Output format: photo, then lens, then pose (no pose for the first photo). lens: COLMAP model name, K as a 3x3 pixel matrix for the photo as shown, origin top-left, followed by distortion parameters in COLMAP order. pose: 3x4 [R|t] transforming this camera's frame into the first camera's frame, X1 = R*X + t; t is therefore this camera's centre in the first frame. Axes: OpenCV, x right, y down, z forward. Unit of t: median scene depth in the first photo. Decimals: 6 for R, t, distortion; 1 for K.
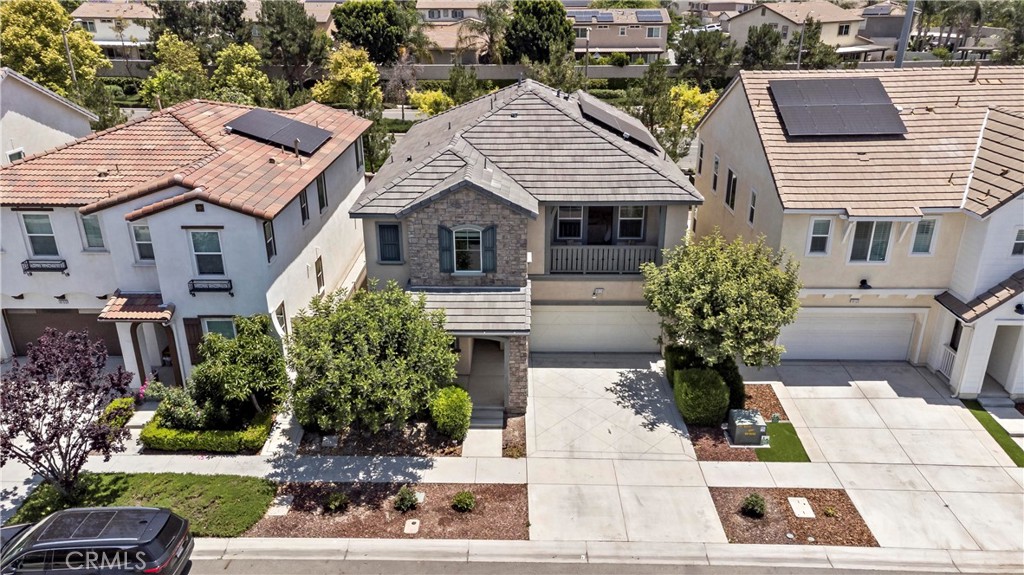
lens RADIAL K [[766.0, 0, 511.9], [0, 766.0, 284.2], [0, 0, 1]] dist [0.041267, 0.036146]
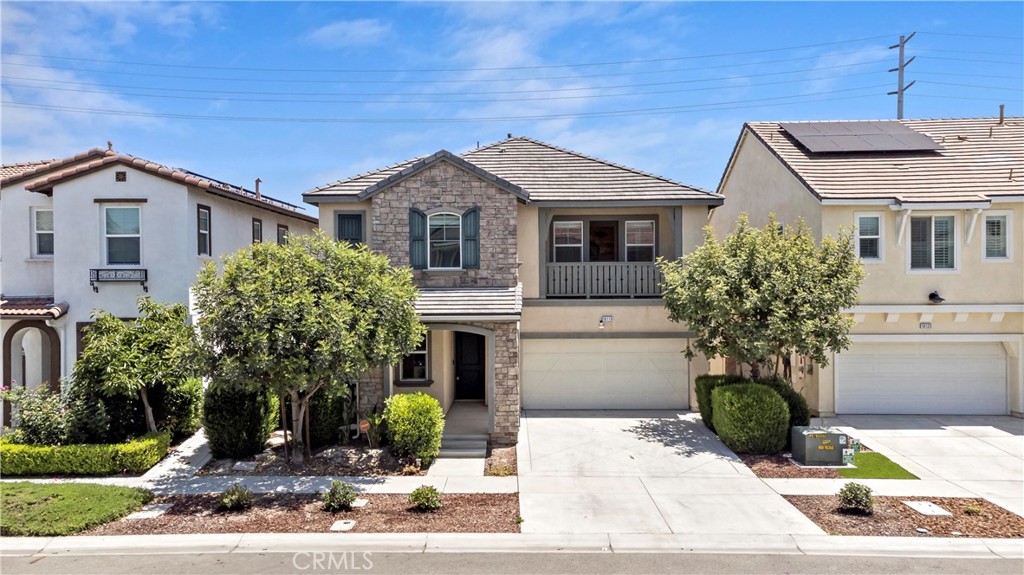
lens RADIAL K [[766.0, 0, 511.3], [0, 766.0, 288.2], [0, 0, 1]] dist [0.041267, 0.036146]
pose [[0.999984, -0.004361, 0.003663, 0.011021], [0.005416, 0.927092, -0.374795, 0.324232], [-0.001762, 0.374809, 0.927100, 0.268945]]
